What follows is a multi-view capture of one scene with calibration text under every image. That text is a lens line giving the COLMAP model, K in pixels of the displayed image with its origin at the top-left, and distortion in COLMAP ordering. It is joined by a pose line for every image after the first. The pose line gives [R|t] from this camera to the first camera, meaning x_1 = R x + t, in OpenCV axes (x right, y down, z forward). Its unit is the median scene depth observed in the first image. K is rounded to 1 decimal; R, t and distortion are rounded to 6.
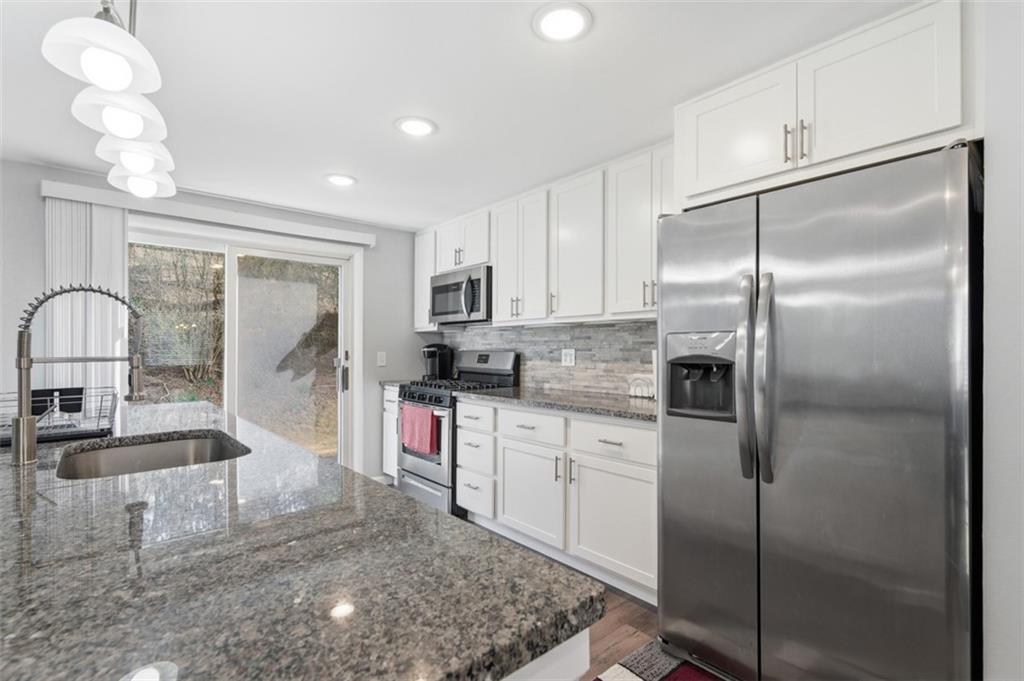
lens RADIAL K [[474.6, 0, 512.0], [0, 474.6, 348.4], [0, 0, 1]] dist [0.004600, 0.000768]
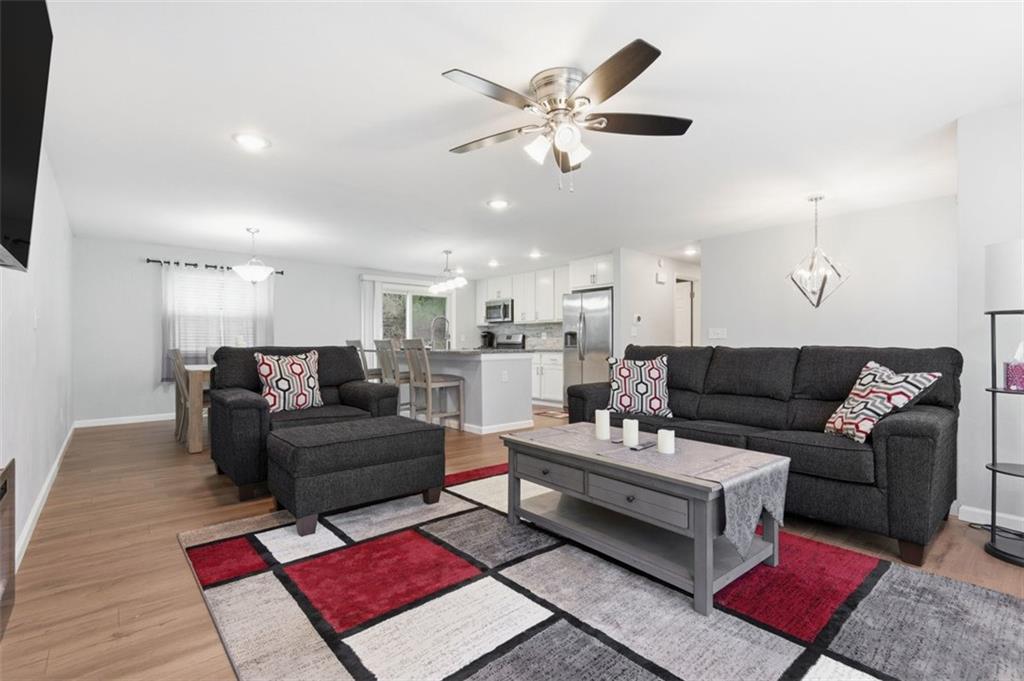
lens RADIAL K [[469.2, 0, 514.2], [0, 469.2, 342.6], [0, 0, 1]] dist [0.025869, -0.021054]
pose [[0.999999, -0.000624, 0.001372, -0.044027], [0.000628, 0.999996, -0.002841, 0.061441], [-0.001370, 0.002842, 0.999995, -1.503300]]
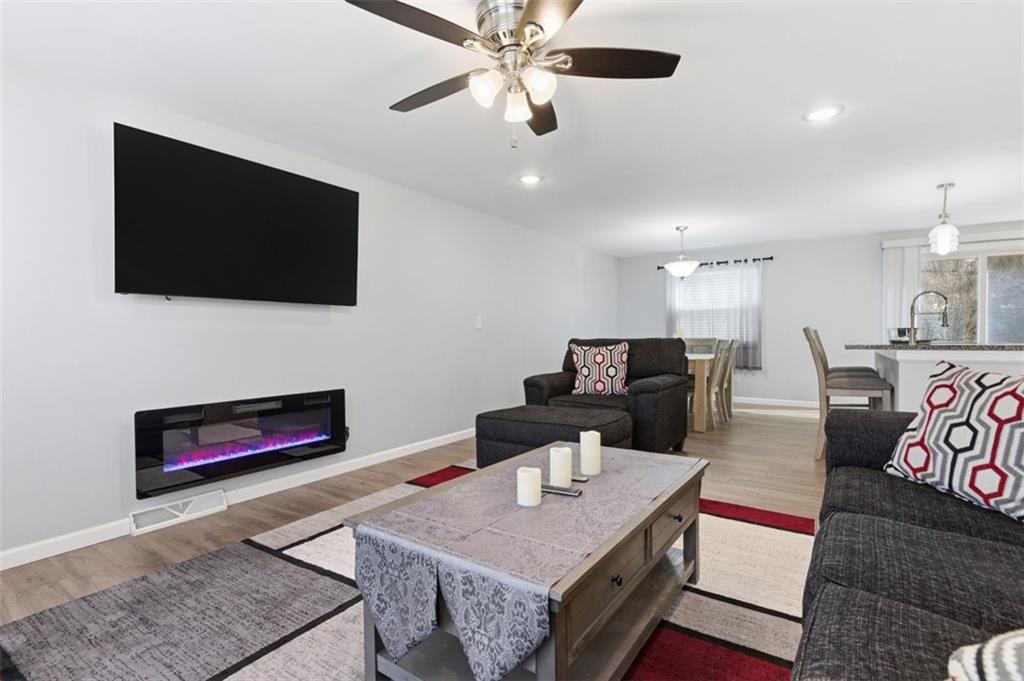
lens RADIAL K [[491.3, 0, 510.0], [0, 491.3, 334.5], [0, 0, 1]] dist [-0.016957, 0.000222]
pose [[0.255319, -0.004790, -0.966845, 0.598017], [0.007366, 0.999968, -0.003009, 0.058739], [0.966829, -0.006354, 0.255346, -0.986530]]
